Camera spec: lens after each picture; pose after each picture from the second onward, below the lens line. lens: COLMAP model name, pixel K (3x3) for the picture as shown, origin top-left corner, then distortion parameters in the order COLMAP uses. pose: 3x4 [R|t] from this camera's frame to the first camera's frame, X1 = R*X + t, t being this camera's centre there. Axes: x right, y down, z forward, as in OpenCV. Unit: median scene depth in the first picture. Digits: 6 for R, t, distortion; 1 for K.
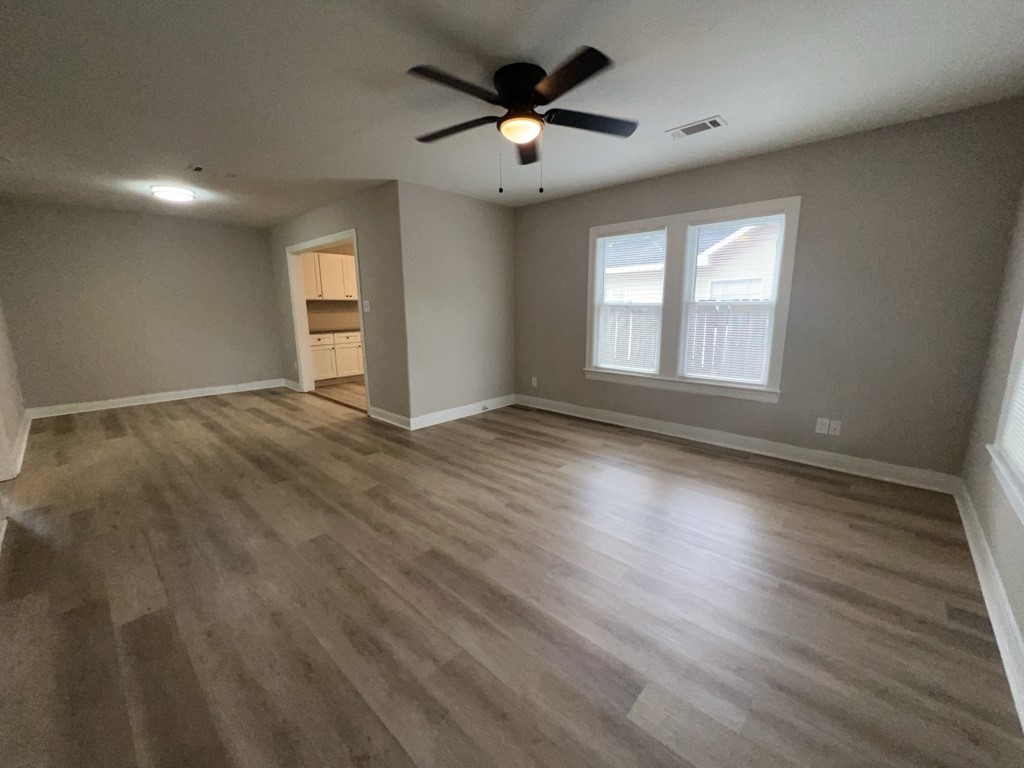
lens RADIAL K [[408.4, 0, 513.3], [0, 408.4, 382.1], [0, 0, 1]] dist [-0.000734, 0.000027]
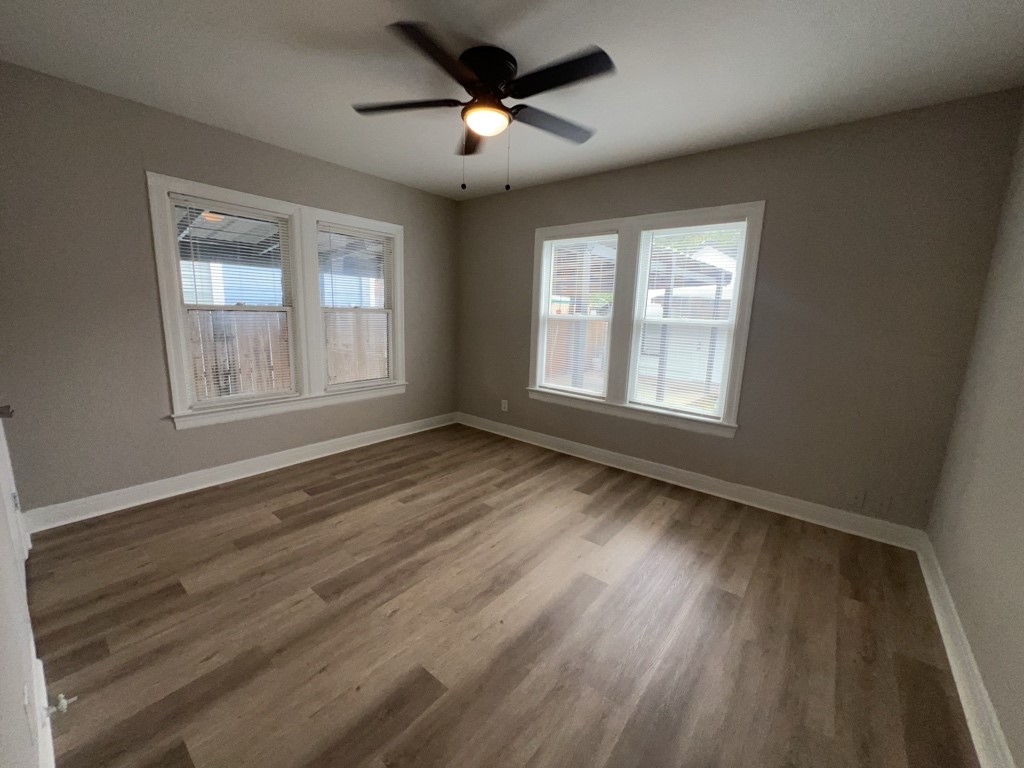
lens RADIAL K [[423.9, 0, 505.8], [0, 423.9, 397.7], [0, 0, 1]] dist [0.001513, 0.000074]
pose [[0.998395, 0.035563, 0.044084, 0.111640], [-0.036225, 0.999241, 0.014317, -0.029708], [-0.043542, -0.015891, 0.998925, 0.103583]]
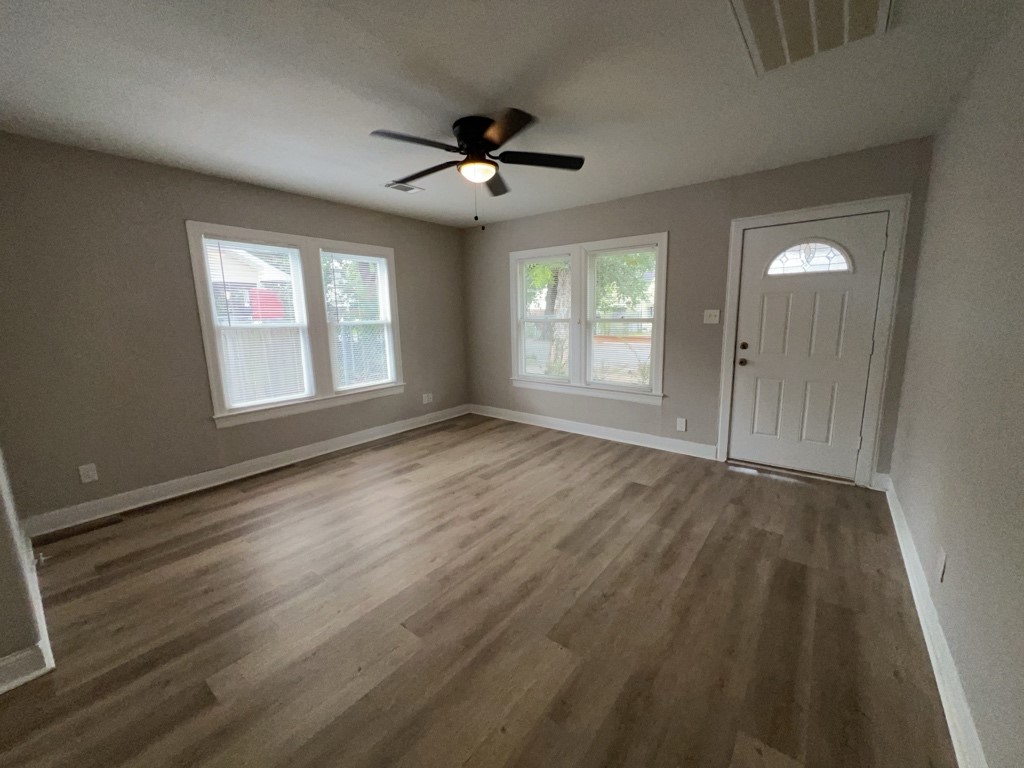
lens RADIAL K [[408.4, 0, 513.3], [0, 408.4, 382.1], [0, 0, 1]] dist [-0.000734, 0.000027]
pose [[-0.079624, -0.153291, 0.984968, -0.703142], [0.203180, 0.964866, 0.166587, -0.128575], [-0.975898, 0.213390, -0.045681, 0.633054]]
